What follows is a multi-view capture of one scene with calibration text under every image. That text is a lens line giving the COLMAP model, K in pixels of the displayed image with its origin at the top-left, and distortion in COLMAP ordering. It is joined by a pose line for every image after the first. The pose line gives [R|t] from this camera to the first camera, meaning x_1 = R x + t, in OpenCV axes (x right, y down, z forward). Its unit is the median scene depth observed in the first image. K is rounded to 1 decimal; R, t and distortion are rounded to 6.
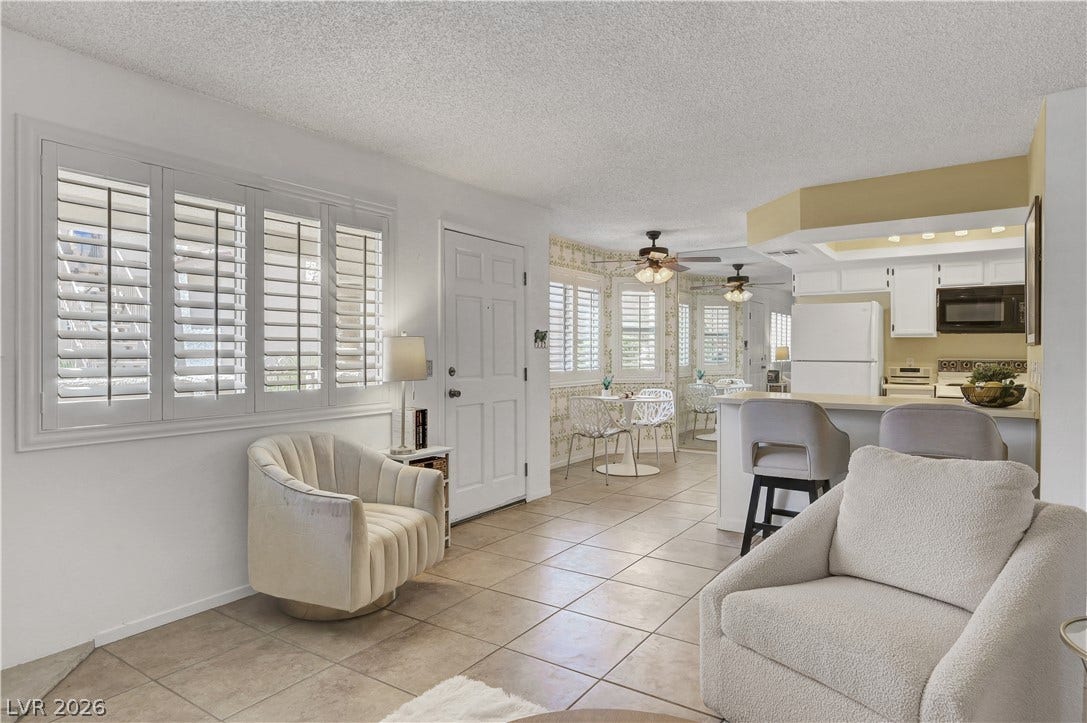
lens RADIAL K [[625.8, 0, 549.0], [0, 625.8, 353.9], [0, 0, 1]] dist [-0.018776, 0.000731]
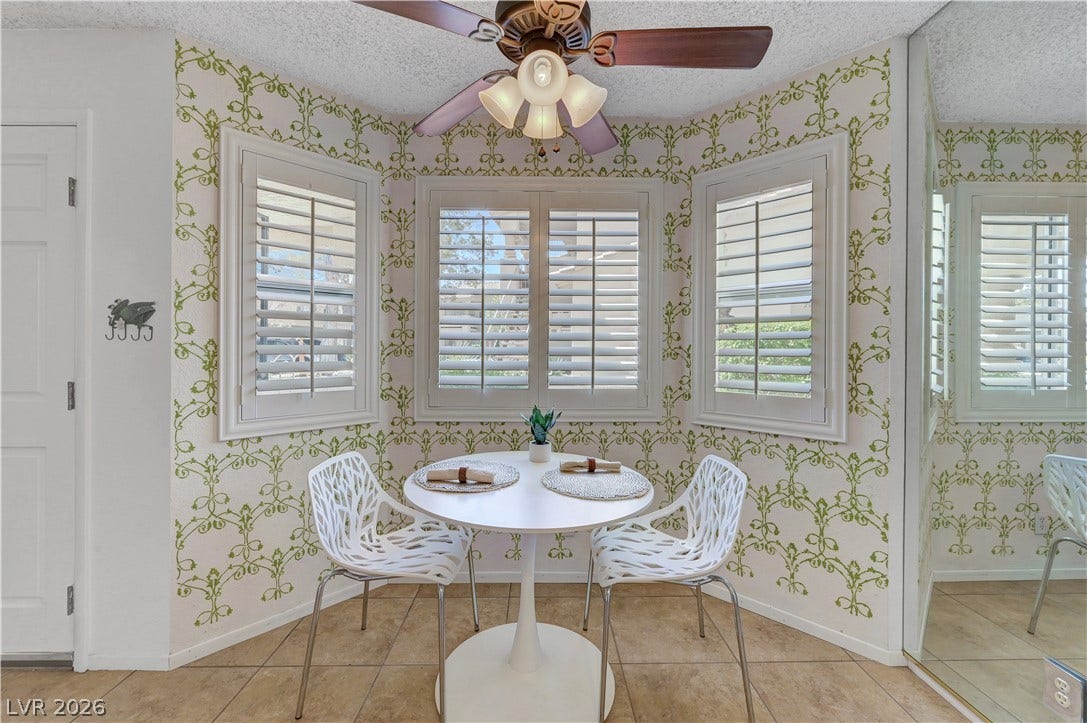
lens RADIAL K [[435.1, 0, 548.3], [0, 435.1, 354.1], [0, 0, 1]] dist [-0.007361, 0.001588]
pose [[0.569800, 0.014229, -0.821660, 0.362692], [-0.006781, 0.999897, 0.012612, -0.004360], [0.821755, -0.001614, 0.569838, 0.930604]]
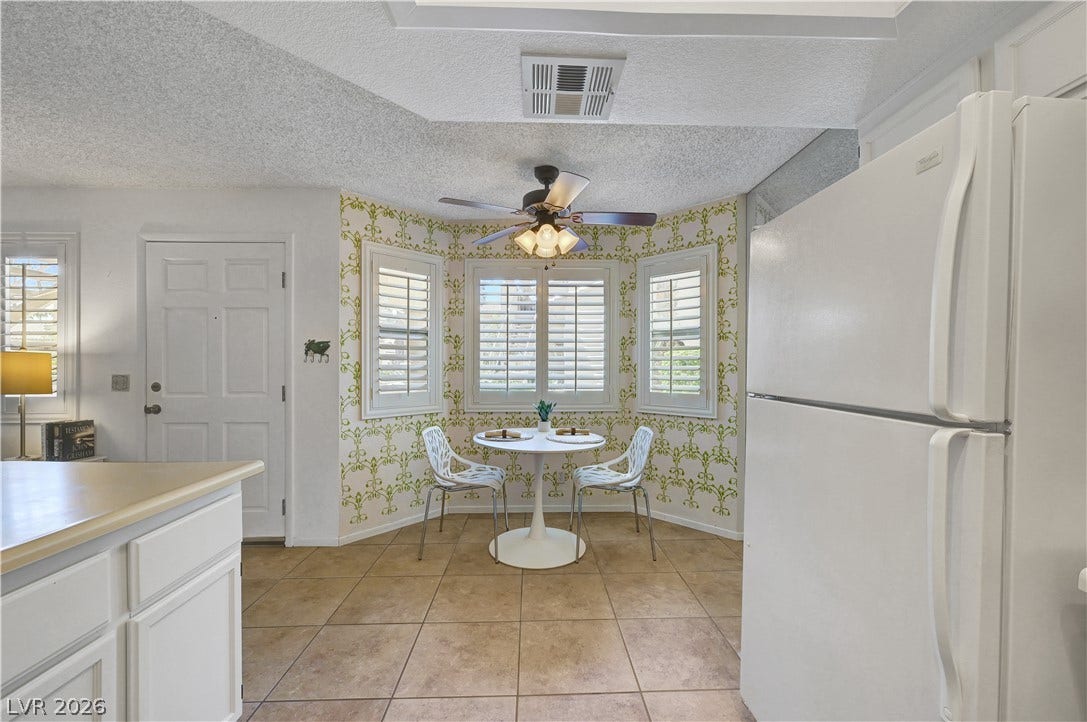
lens RADIAL K [[435.1, 0, 553.5], [0, 435.1, 366.6], [0, 0, 1]] dist [-0.007361, 0.001588]
pose [[0.589917, 0.004460, -0.807451, 0.543848], [-0.003335, 0.999990, 0.003087, -0.005548], [0.807457, 0.000872, 0.589926, 0.796127]]
